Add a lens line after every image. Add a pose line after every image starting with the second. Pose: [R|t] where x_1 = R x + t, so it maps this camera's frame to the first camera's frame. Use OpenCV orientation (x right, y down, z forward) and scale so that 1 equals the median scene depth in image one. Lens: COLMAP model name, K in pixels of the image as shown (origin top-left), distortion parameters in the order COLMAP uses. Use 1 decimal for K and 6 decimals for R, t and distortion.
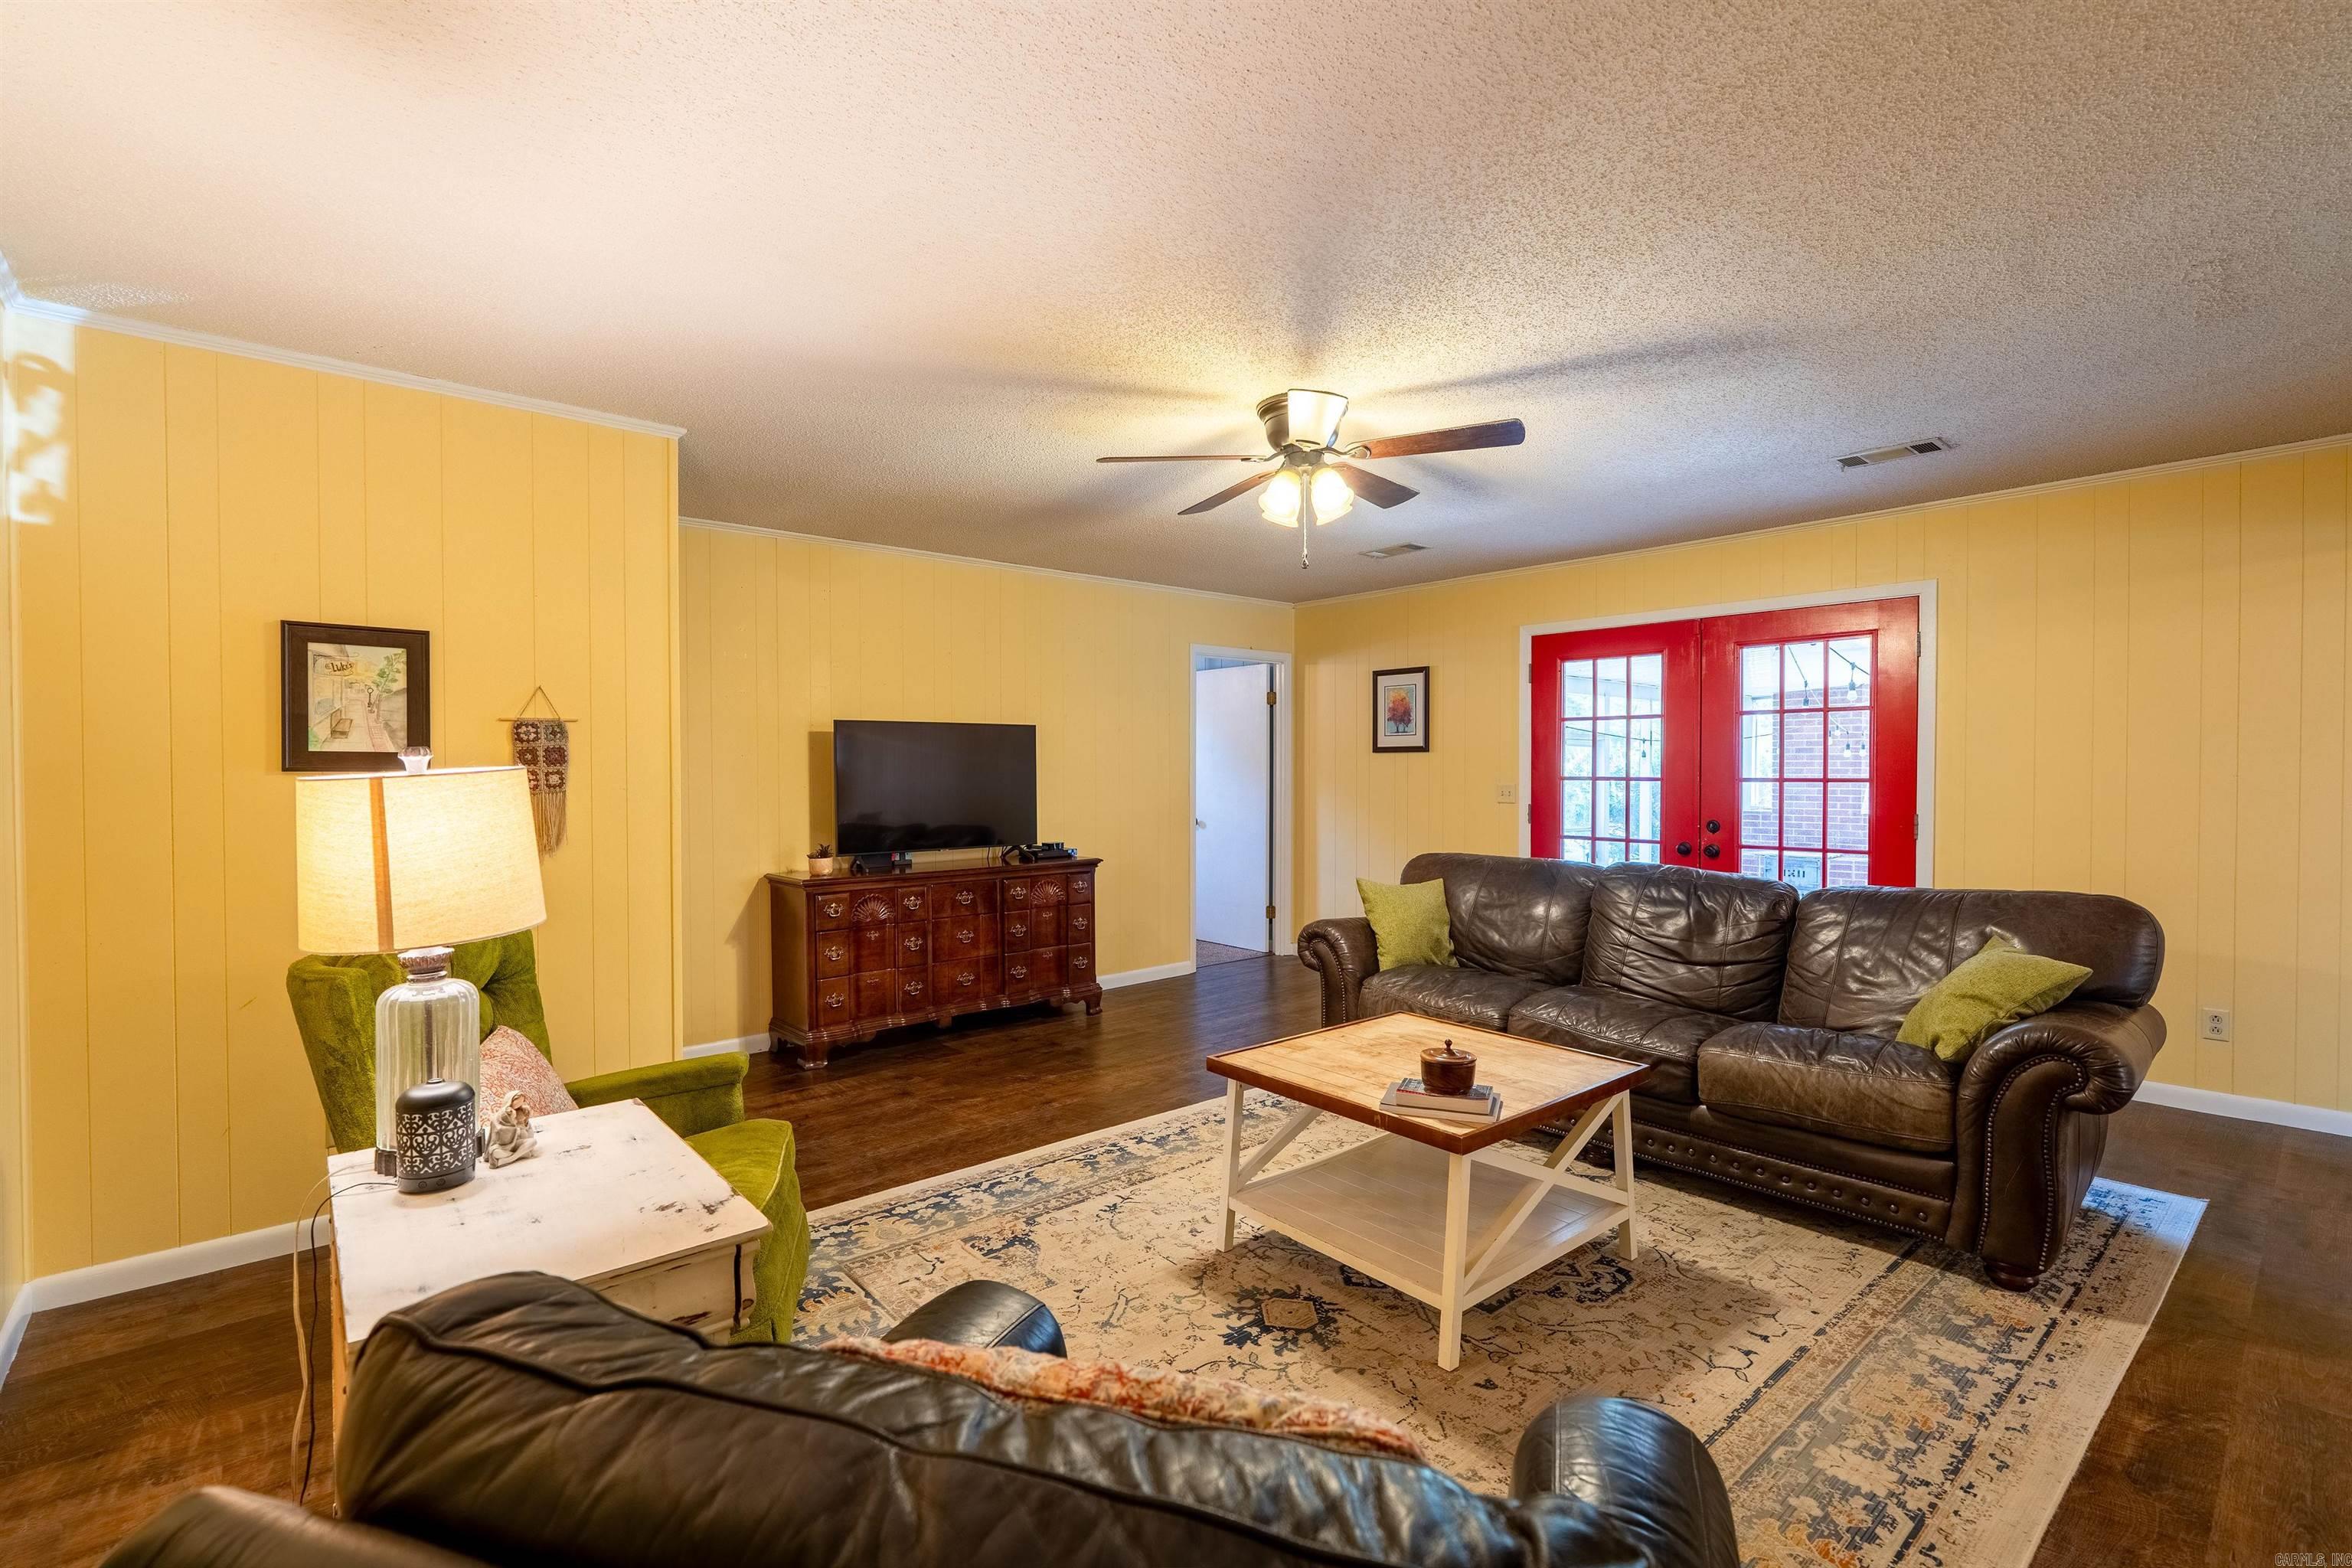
lens RADIAL K [[1054.2, 0, 1173.6], [0, 1054.2, 780.2], [0, 0, 1]] dist [-0.007233, 0.002287]
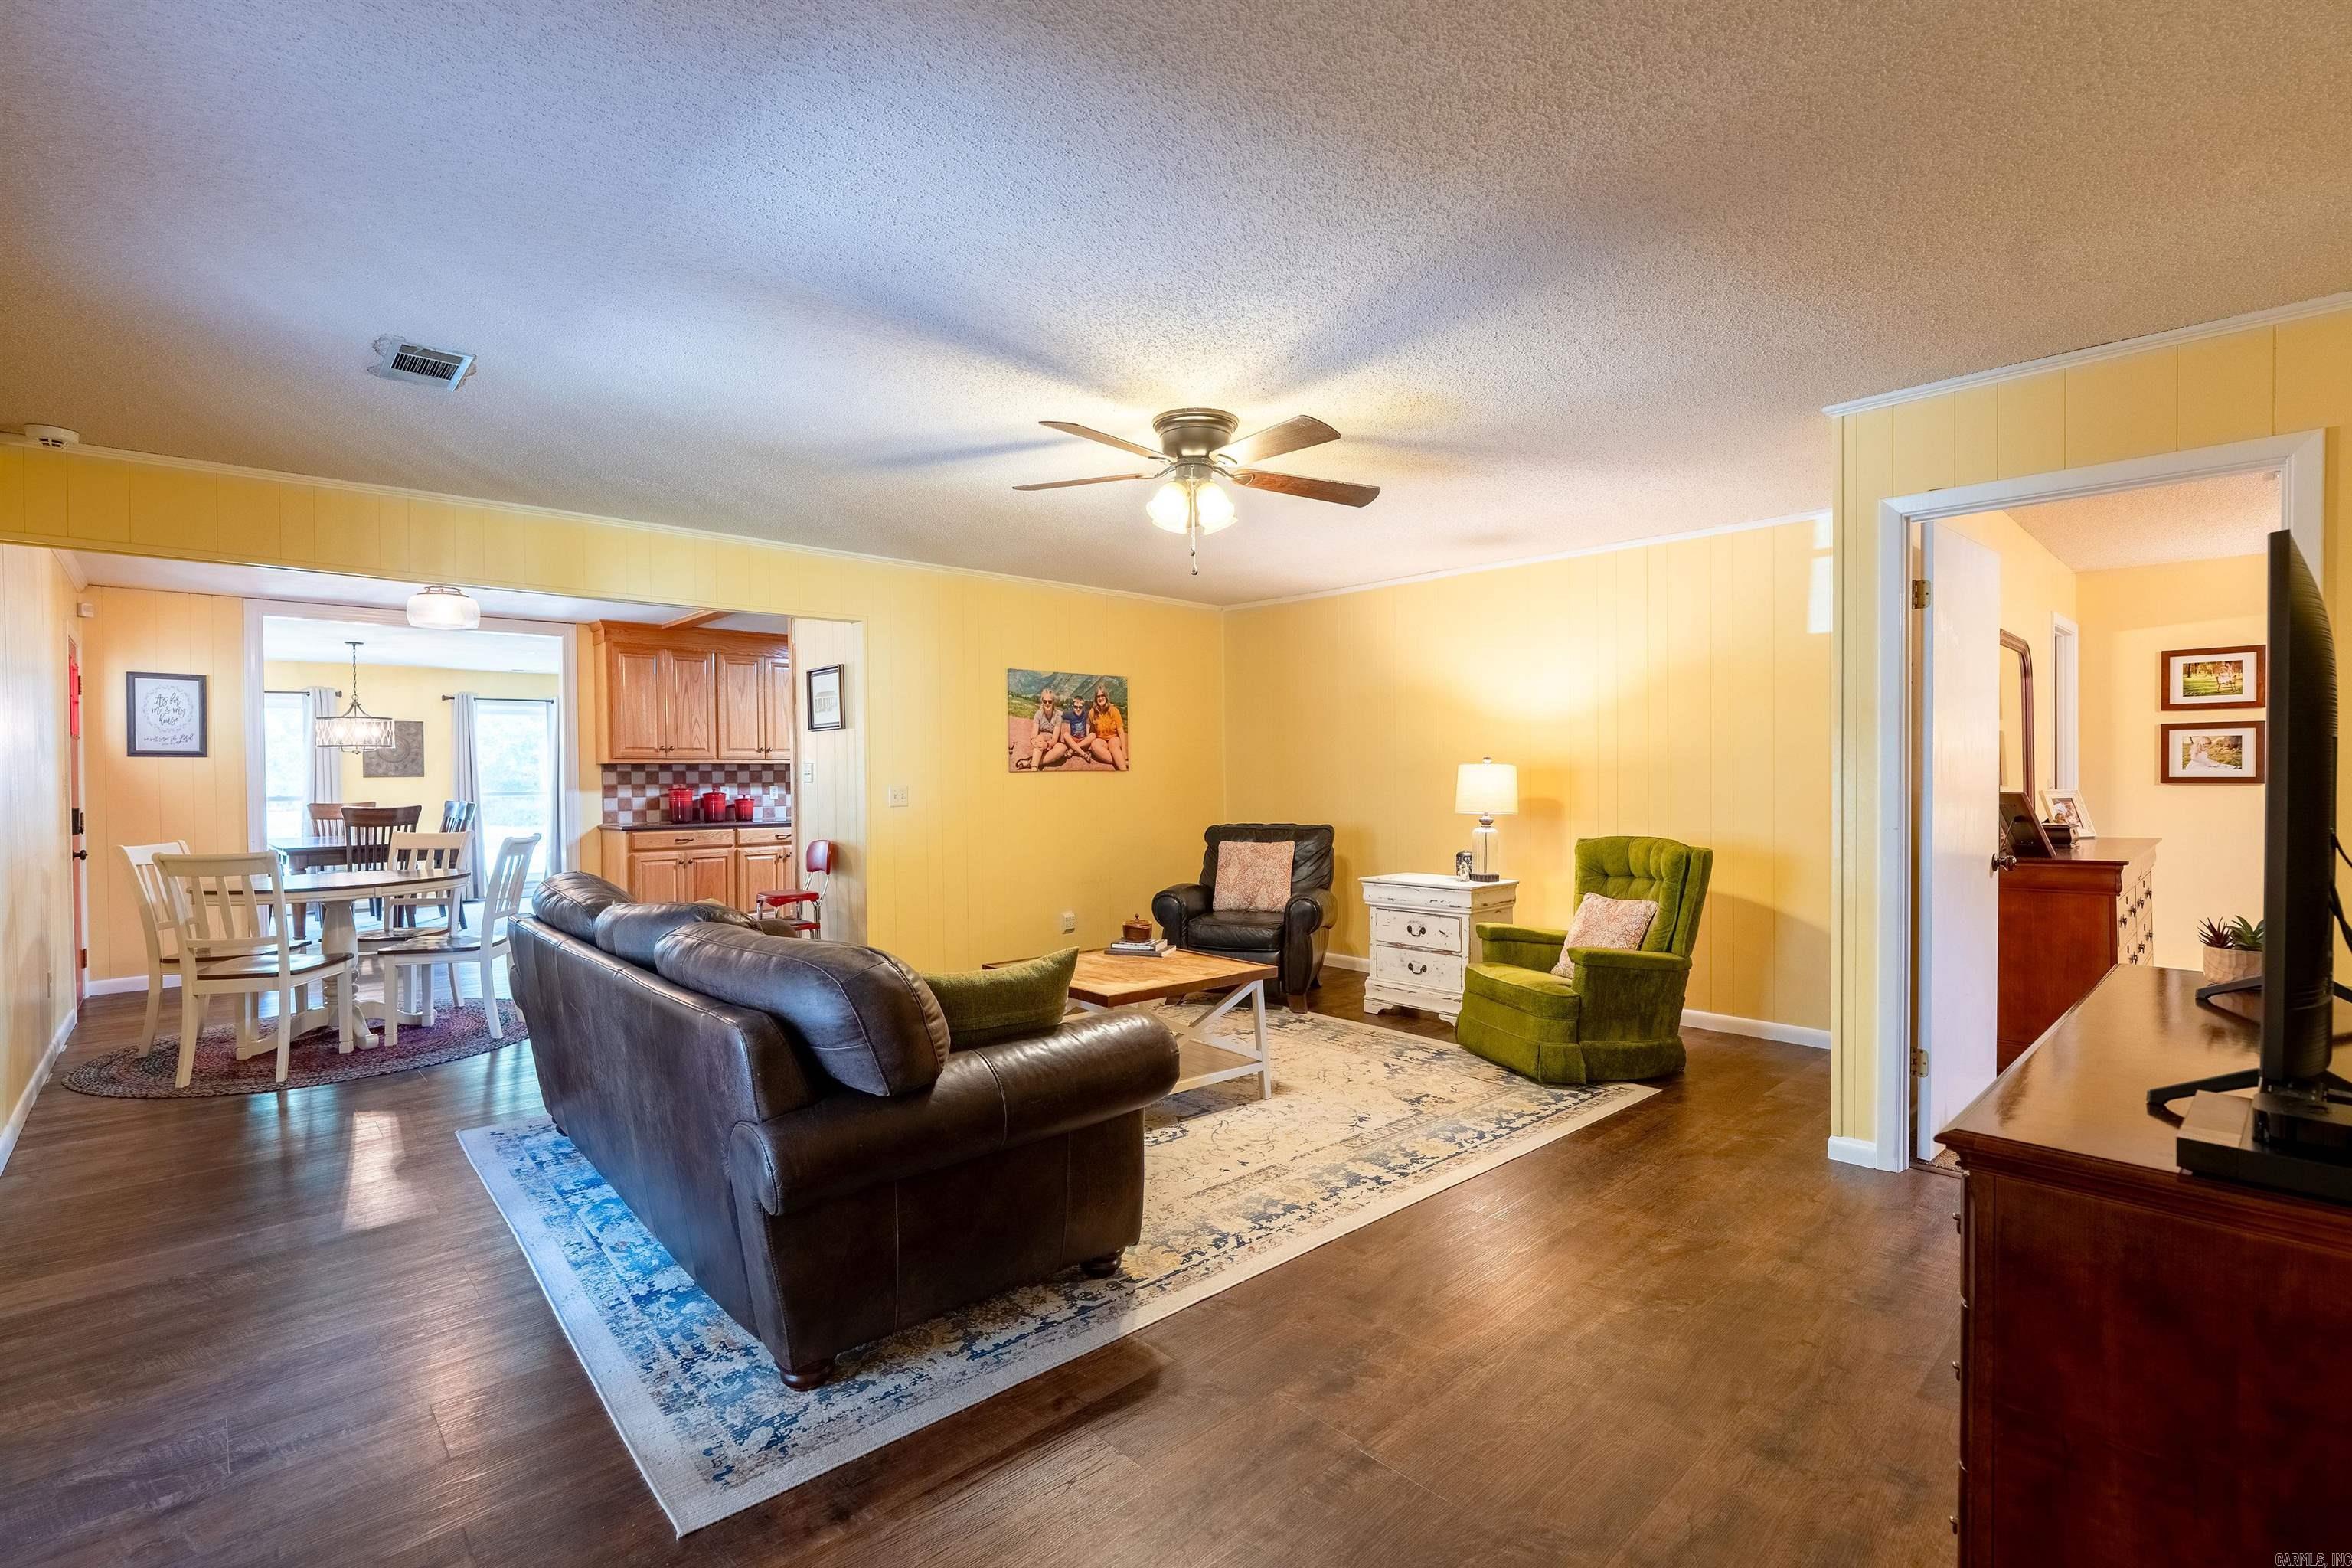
lens RADIAL K [[1054.2, 0, 1176.2], [0, 1054.2, 784.9], [0, 0, 1]] dist [-0.007233, 0.002287]
pose [[-0.999539, 0.011736, -0.028016, 0.188672], [0.011203, 0.999755, 0.019109, -0.011116], [0.028234, 0.018786, -0.999425, 2.228645]]
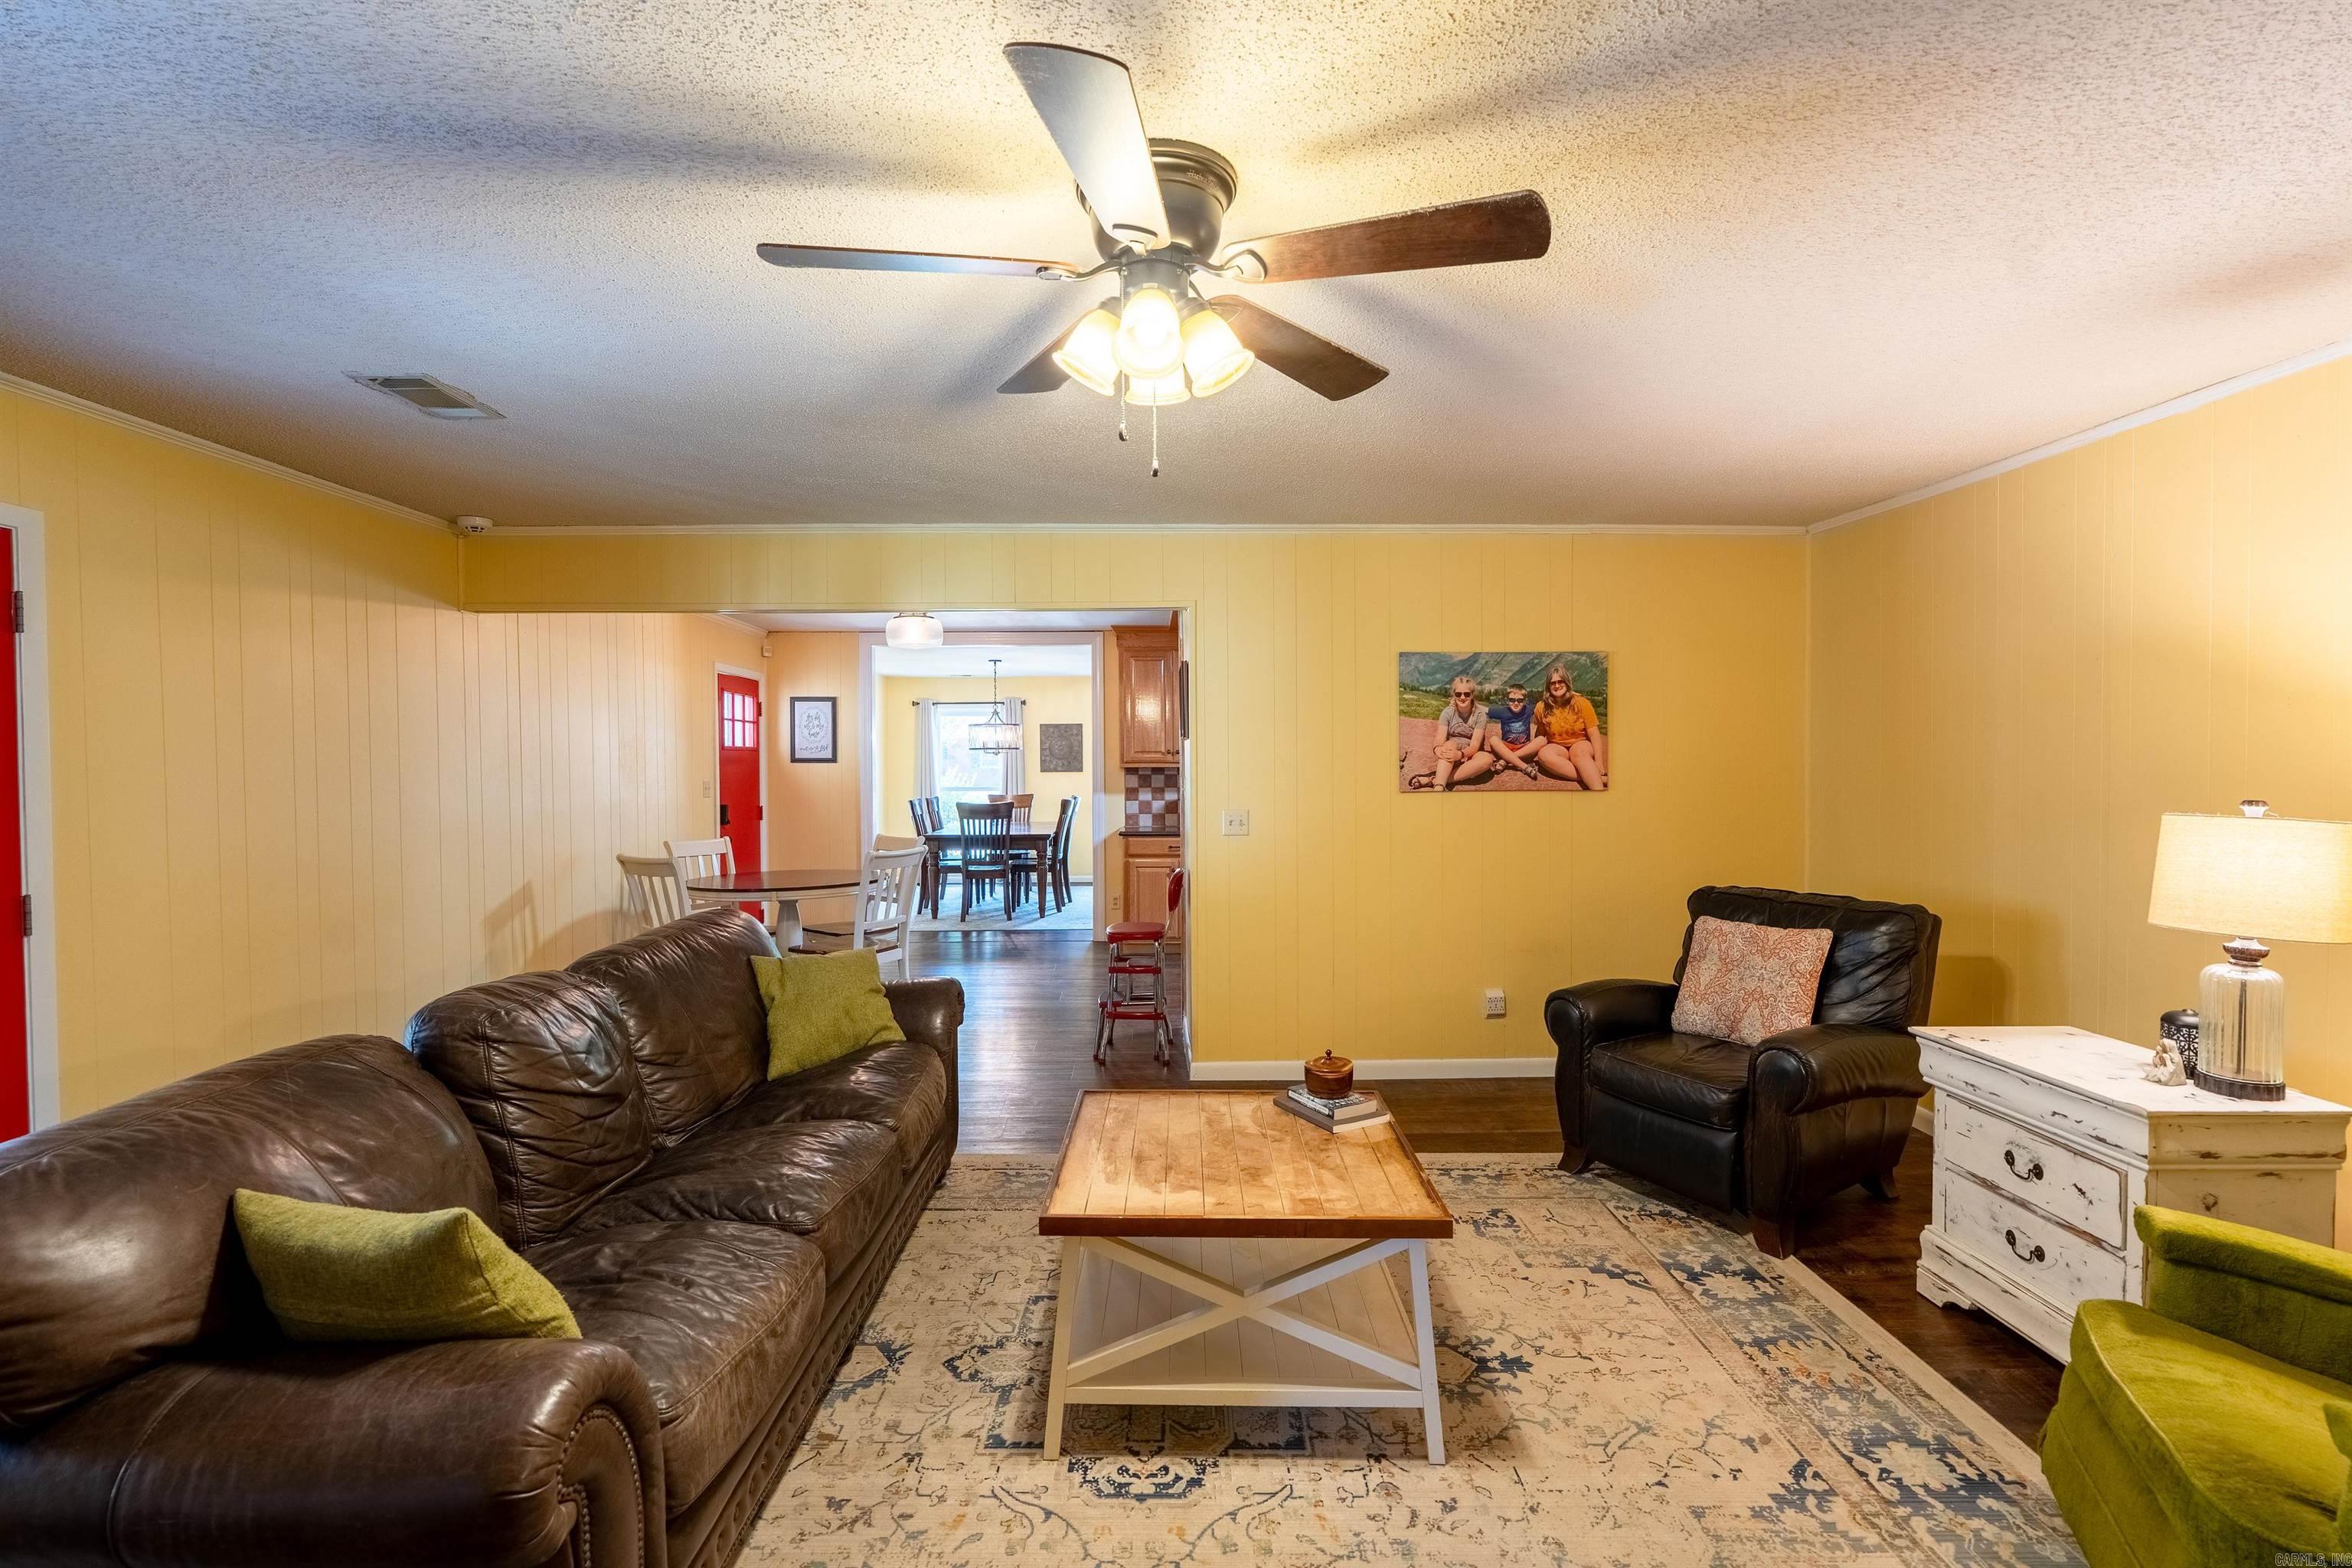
lens RADIAL K [[1054.2, 0, 1169.7], [0, 1054.2, 783.0], [0, 0, 1]] dist [-0.007233, 0.002287]
pose [[-0.764968, -0.008085, 0.644017, -0.263862], [0.011037, 0.999610, 0.025658, -0.056084], [-0.643973, 0.026736, -0.764581, 1.547092]]
